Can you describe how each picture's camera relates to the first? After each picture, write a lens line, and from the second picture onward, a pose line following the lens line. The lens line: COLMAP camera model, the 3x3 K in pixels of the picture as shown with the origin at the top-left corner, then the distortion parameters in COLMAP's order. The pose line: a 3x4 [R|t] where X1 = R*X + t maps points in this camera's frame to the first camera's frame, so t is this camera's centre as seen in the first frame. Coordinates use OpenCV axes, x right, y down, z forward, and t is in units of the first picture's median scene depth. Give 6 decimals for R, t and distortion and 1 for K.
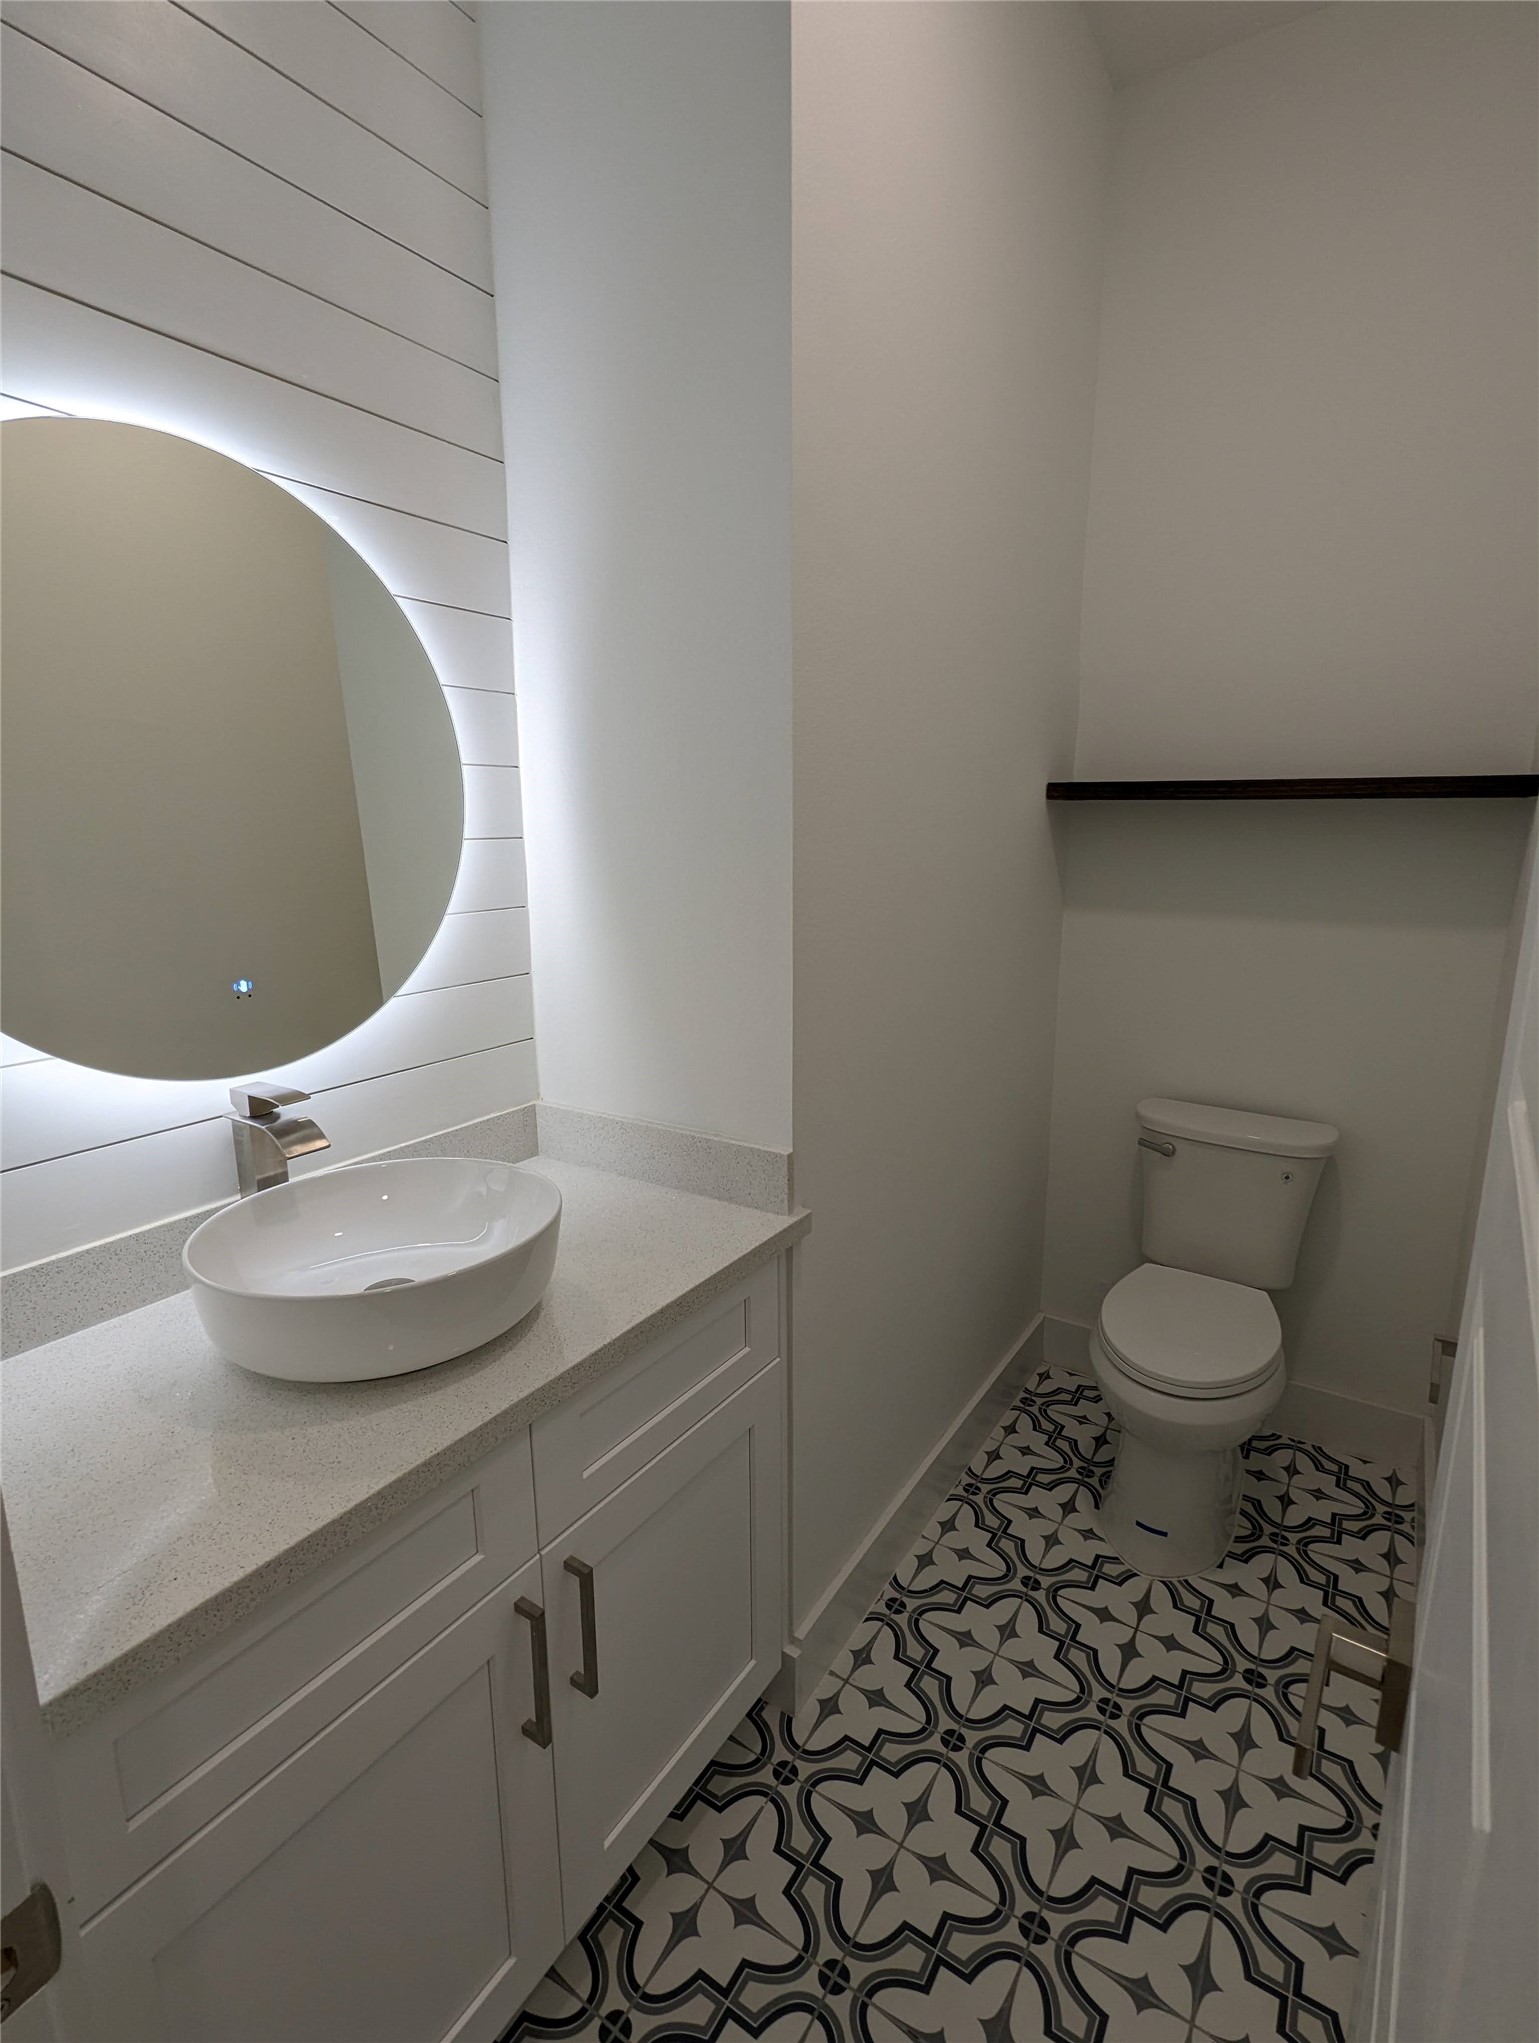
lens RADIAL K [[980.4, 0, 770.2], [0, 980.4, 1021.8], [0, 0, 1]] dist [-0.000662, 0.002094]
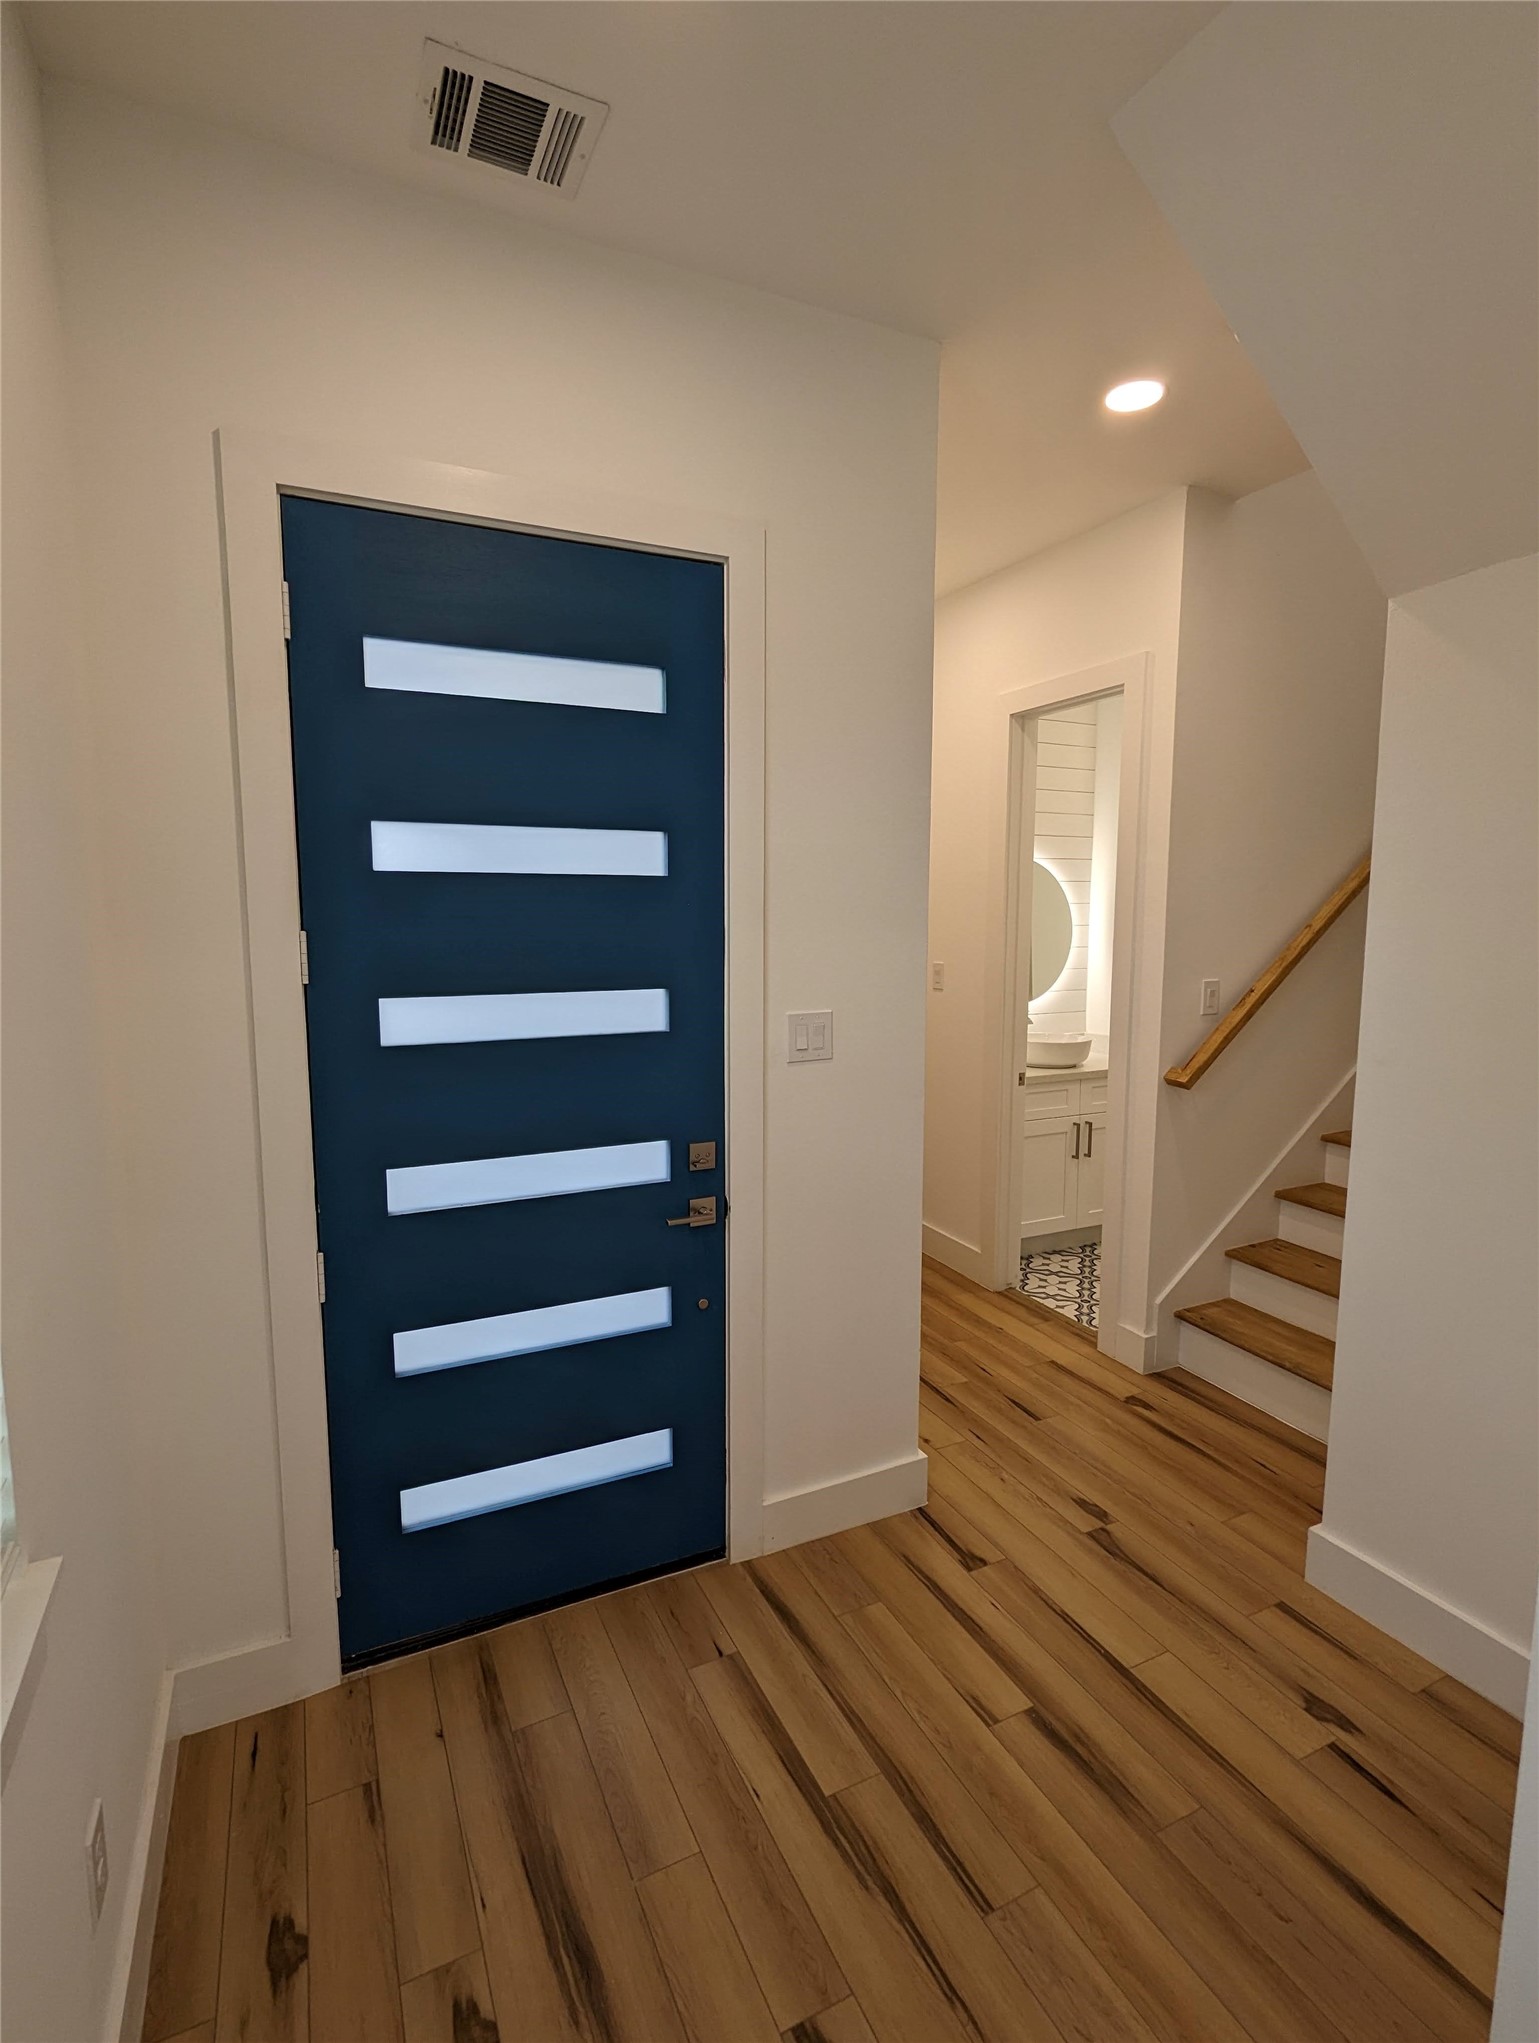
lens RADIAL K [[980.4, 0, 773.7], [0, 980.4, 1024.1], [0, 0, 1]] dist [-0.000662, 0.002094]
pose [[0.856056, 0.059721, -0.513421, 0.566138], [-0.107456, 0.992163, -0.063759, 0.407295], [0.505590, 0.109751, 0.855765, -2.413570]]
